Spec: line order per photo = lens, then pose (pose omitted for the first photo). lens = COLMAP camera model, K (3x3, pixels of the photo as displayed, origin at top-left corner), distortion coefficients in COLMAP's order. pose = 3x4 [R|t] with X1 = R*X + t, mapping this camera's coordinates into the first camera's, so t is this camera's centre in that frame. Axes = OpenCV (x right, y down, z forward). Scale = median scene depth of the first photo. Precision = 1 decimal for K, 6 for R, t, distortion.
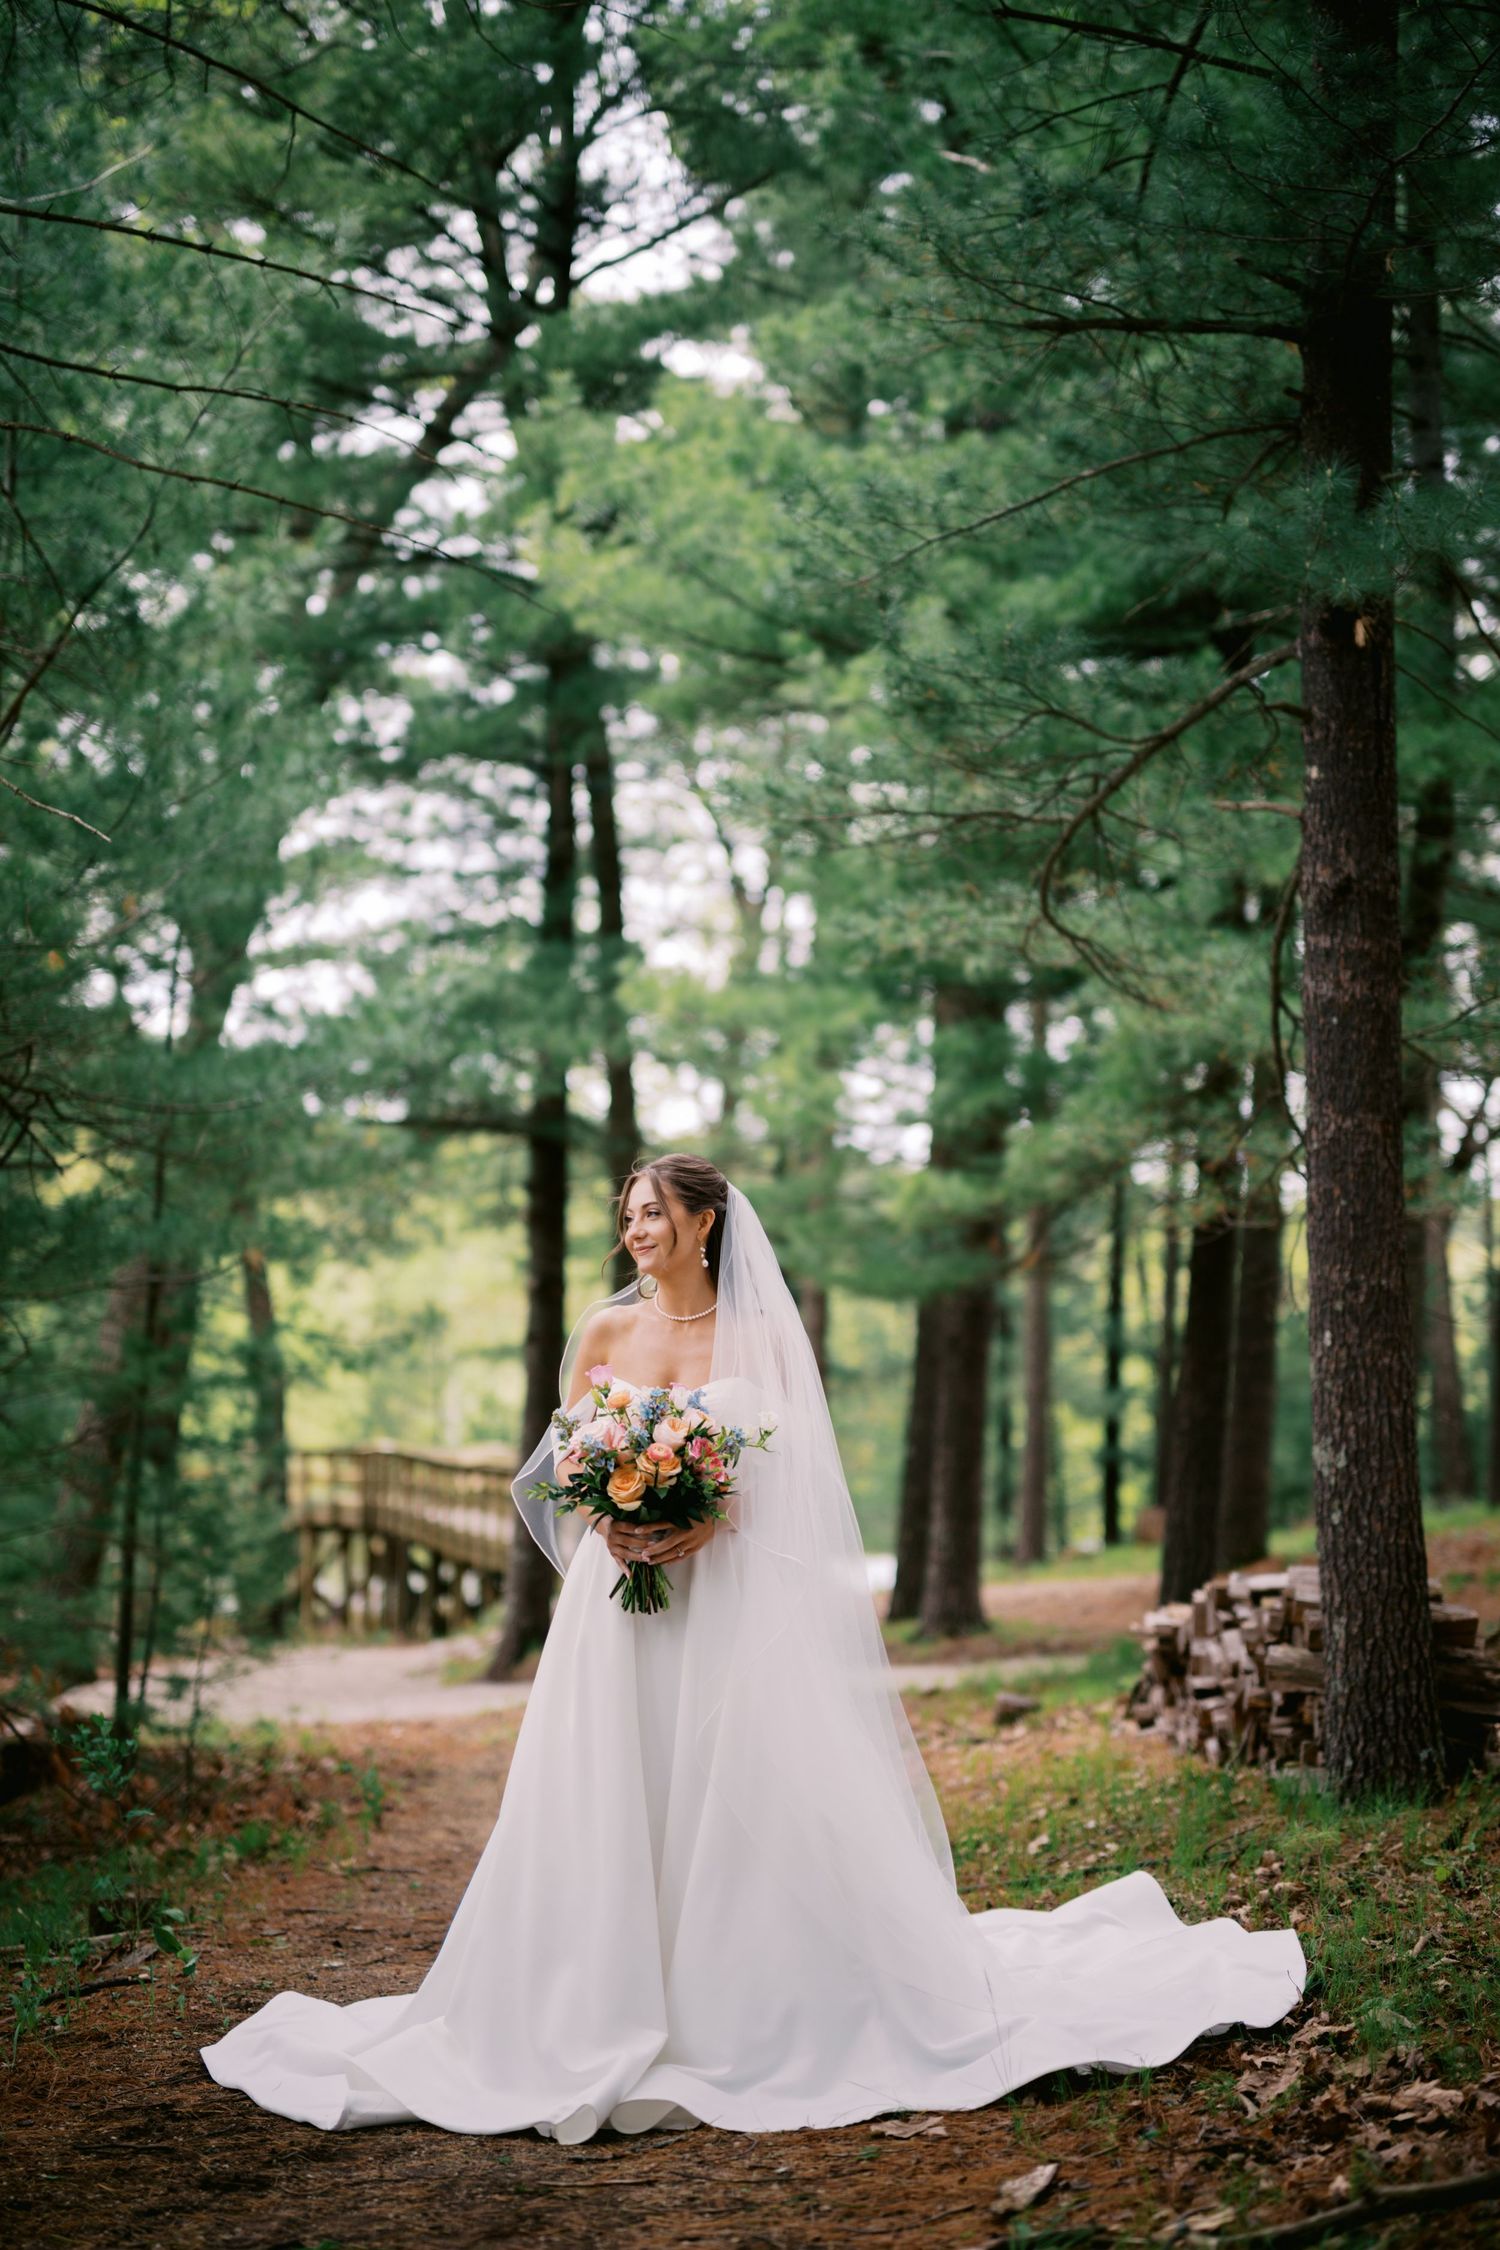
lens RADIAL K [[3126.2, 0, 662.0], [0, 3126.2, 1123.9], [0, 0, 1]] dist [0.001738, 0.030156]
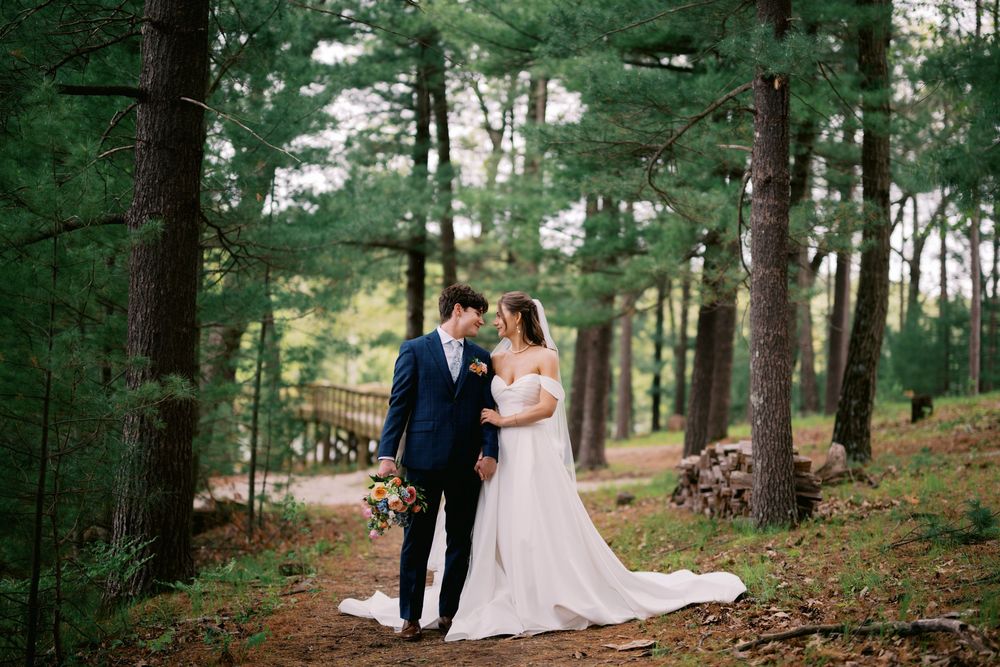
lens RADIAL K [[1462.6, 0, 500.0], [0, 1462.6, 333.5], [0, 0, 1]] dist [-0.019395, -0.001403]
pose [[0.999268, 0.010901, 0.036664, -0.036808], [-0.013379, 0.997593, 0.068042, -0.022729], [-0.035834, -0.068483, 0.997009, -0.163625]]
